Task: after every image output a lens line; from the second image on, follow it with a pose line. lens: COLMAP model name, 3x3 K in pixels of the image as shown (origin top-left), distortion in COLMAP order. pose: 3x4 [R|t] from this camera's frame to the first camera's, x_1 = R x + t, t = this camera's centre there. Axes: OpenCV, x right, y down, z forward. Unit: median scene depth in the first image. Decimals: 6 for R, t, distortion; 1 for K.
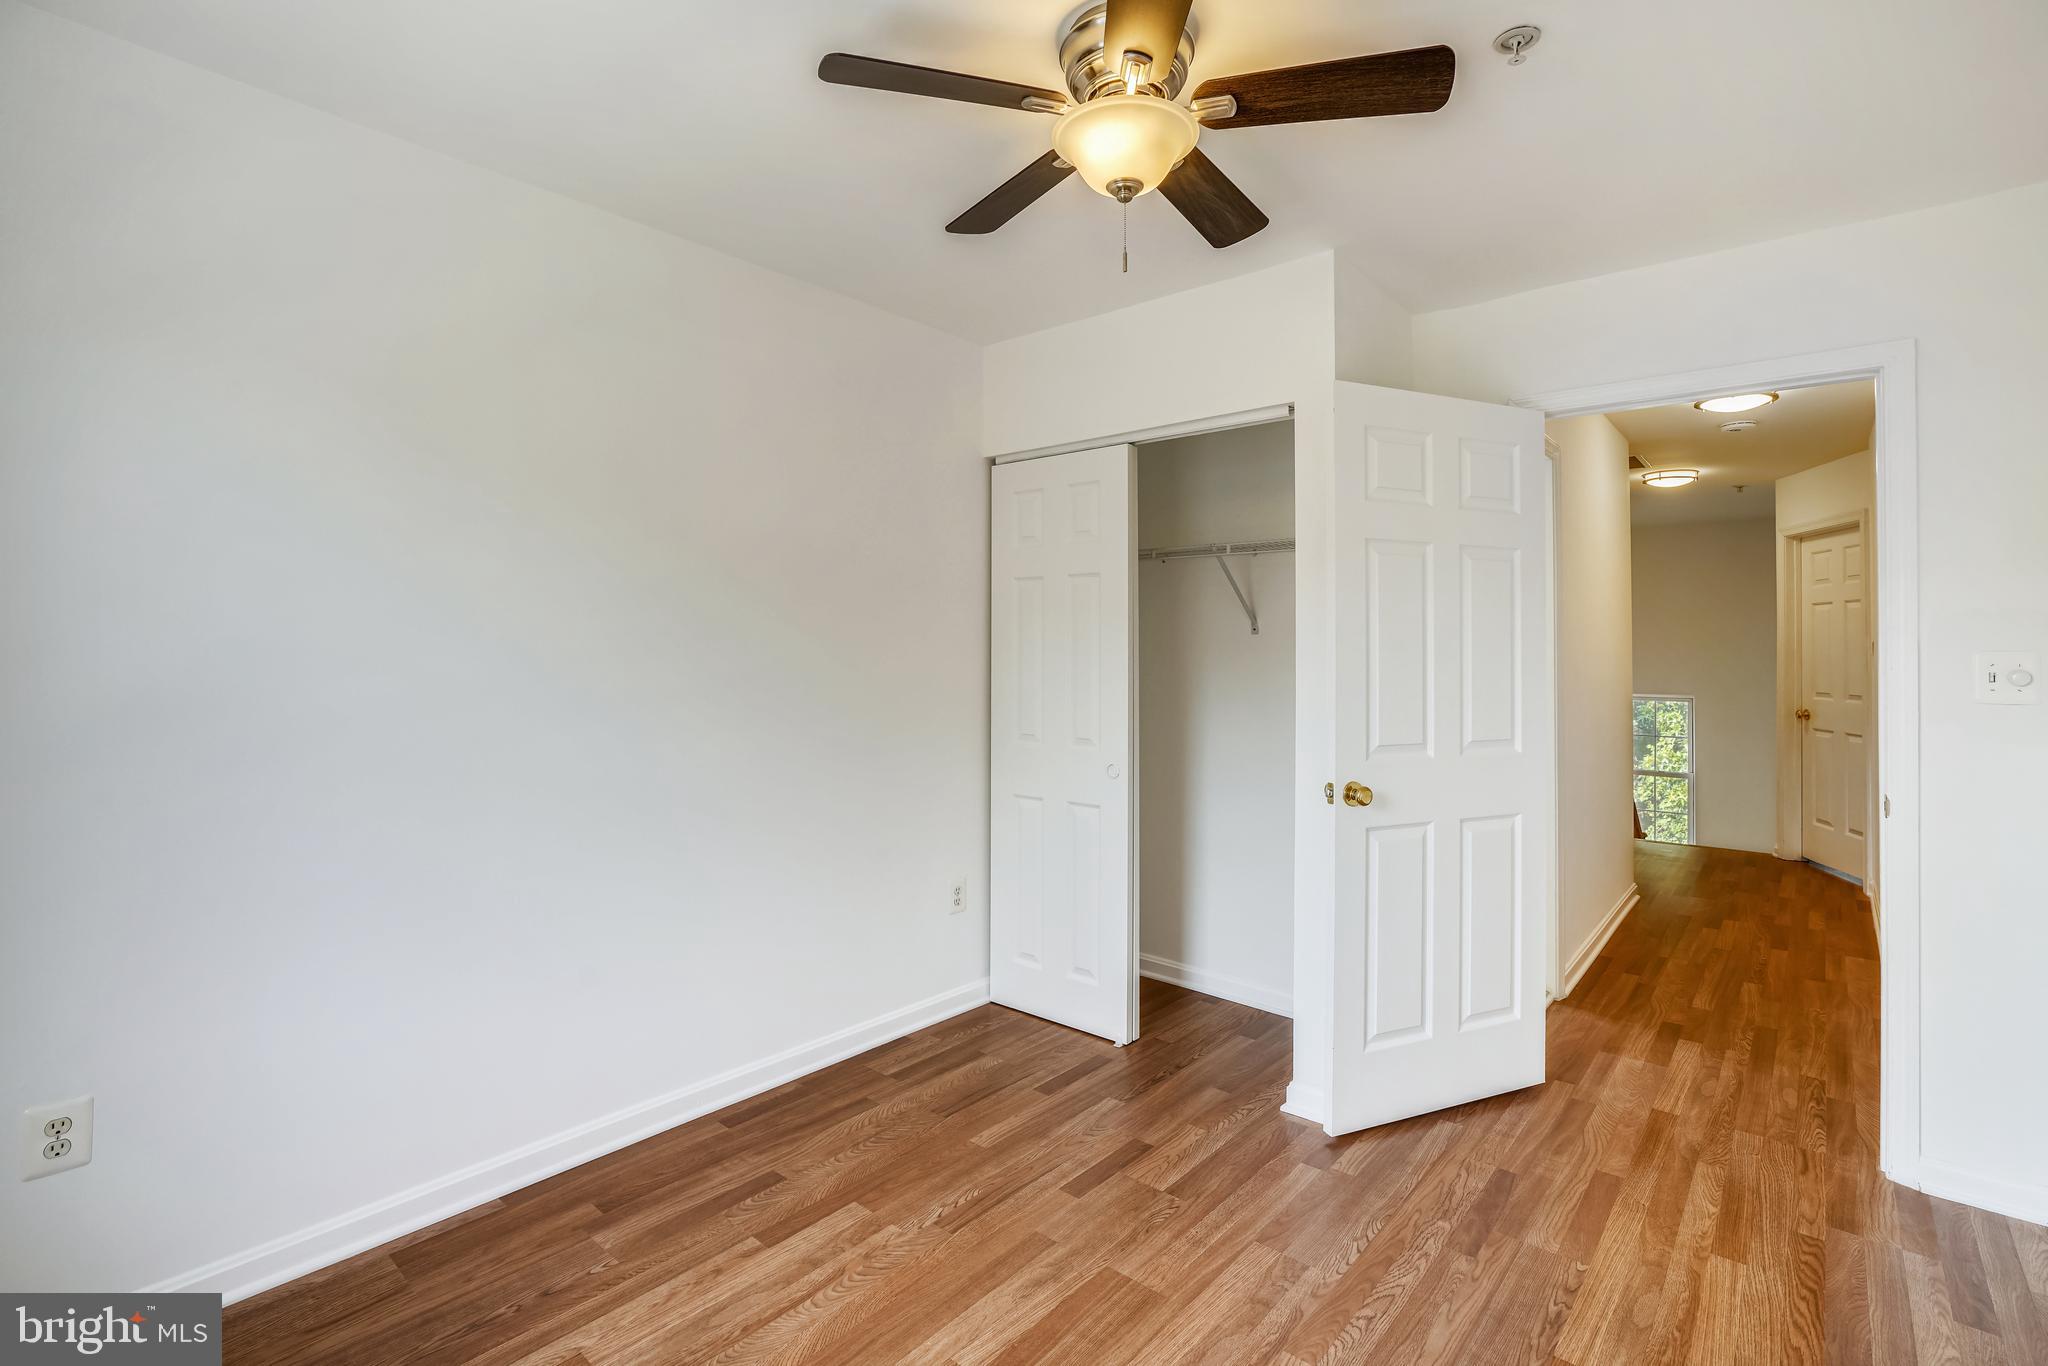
lens RADIAL K [[954.8, 0, 1034.5], [0, 954.8, 684.7], [0, 0, 1]] dist [-0.042306, 0.000514]
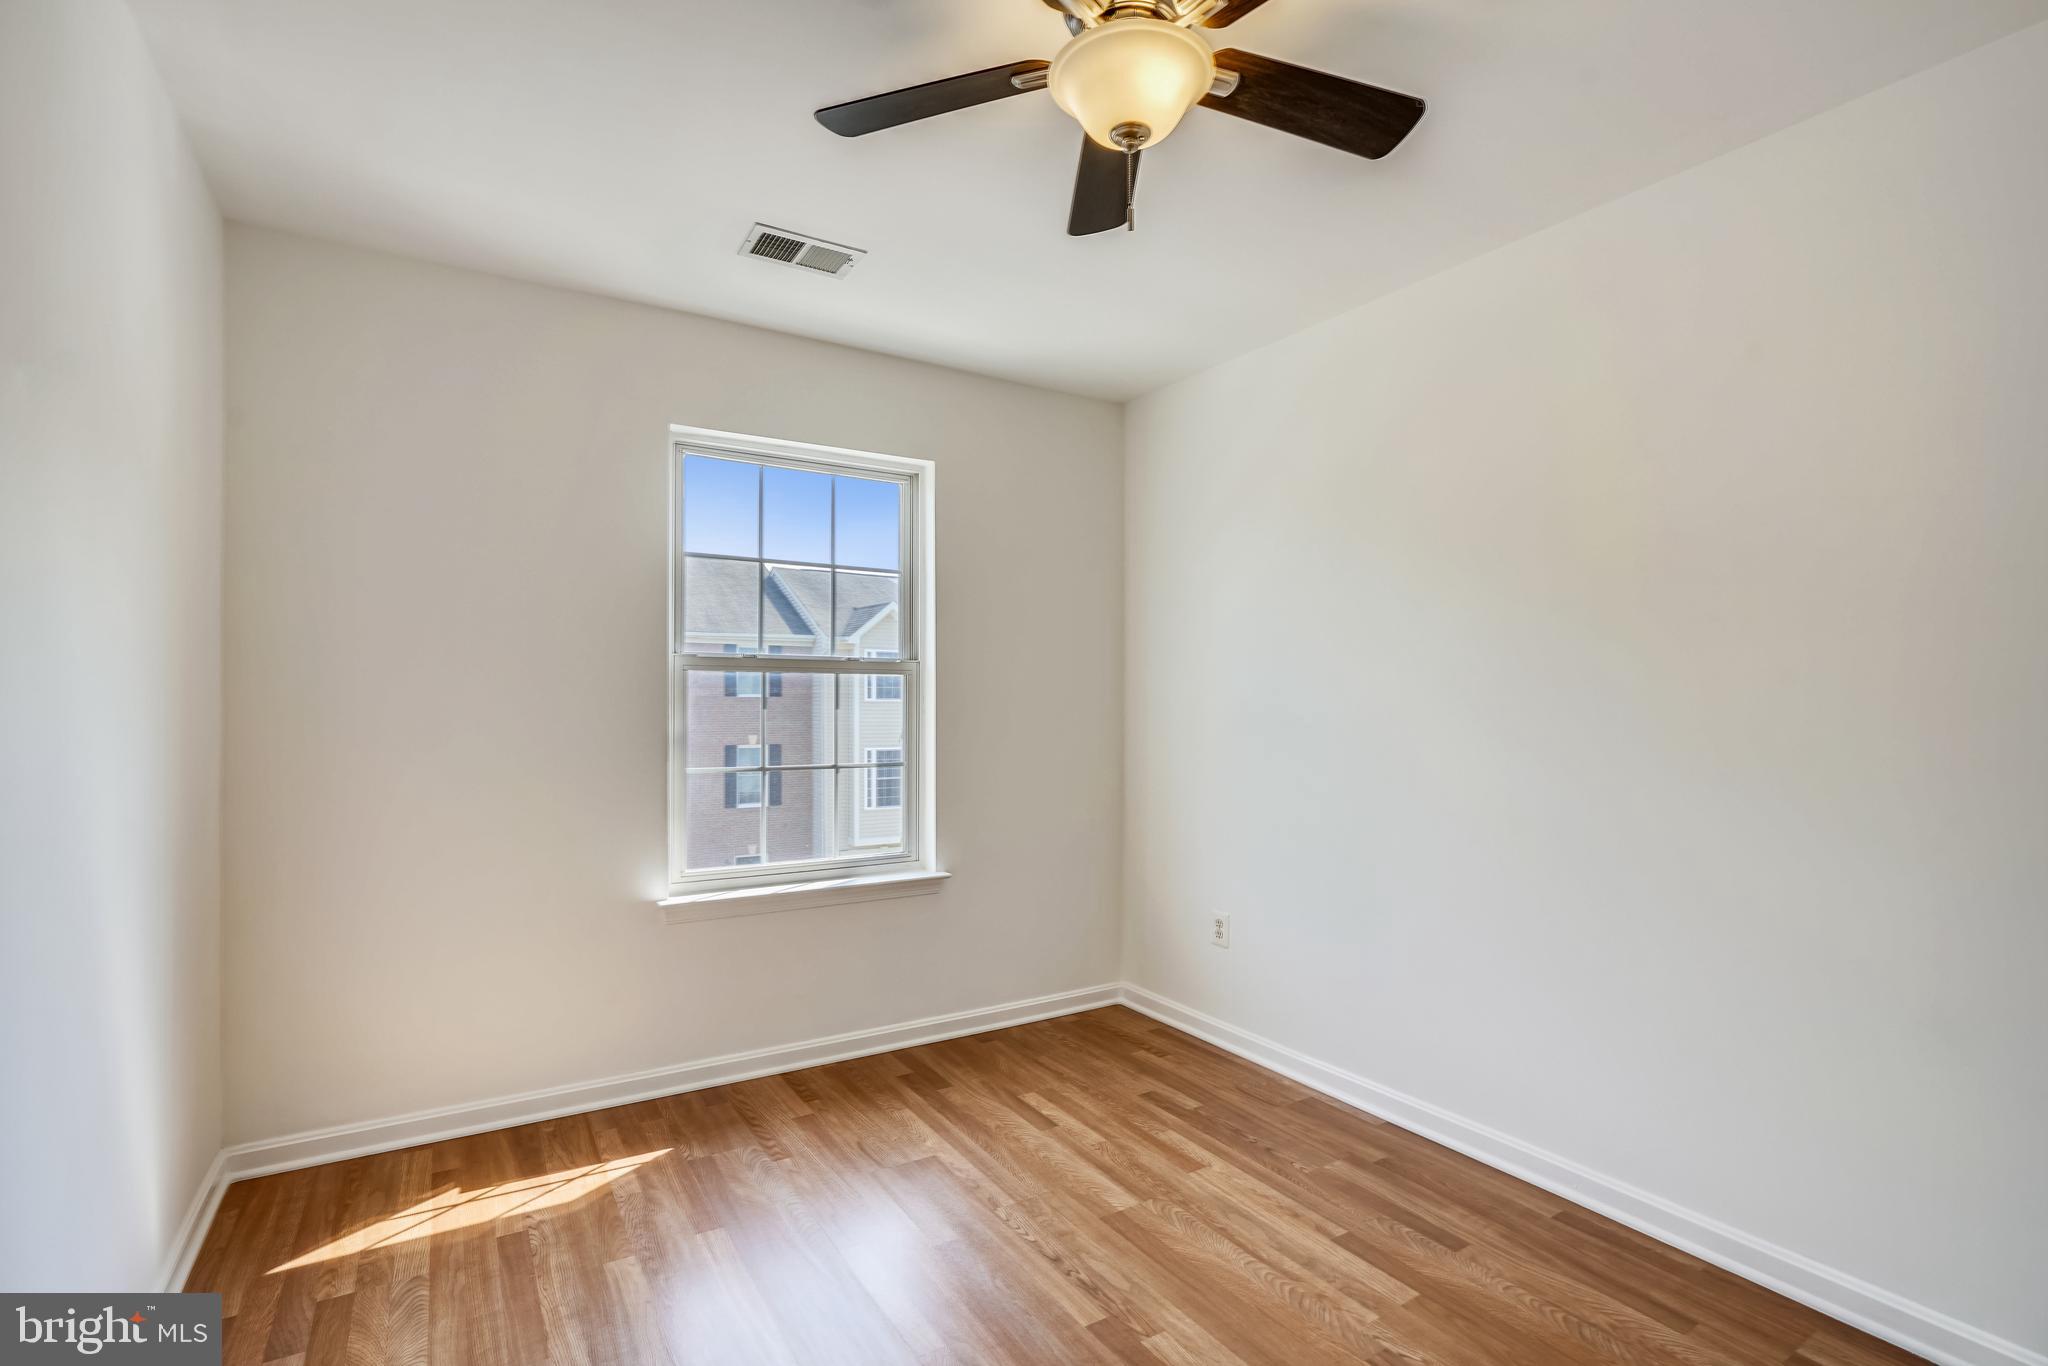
lens RADIAL K [[954.8, 0, 1034.5], [0, 954.8, 684.7], [0, 0, 1]] dist [-0.042306, 0.000514]
pose [[-0.301085, 0.001173, -0.953597, 0.840458], [-0.037531, 0.999210, 0.013080, -0.045162], [0.952858, 0.039728, -0.300803, 0.953018]]
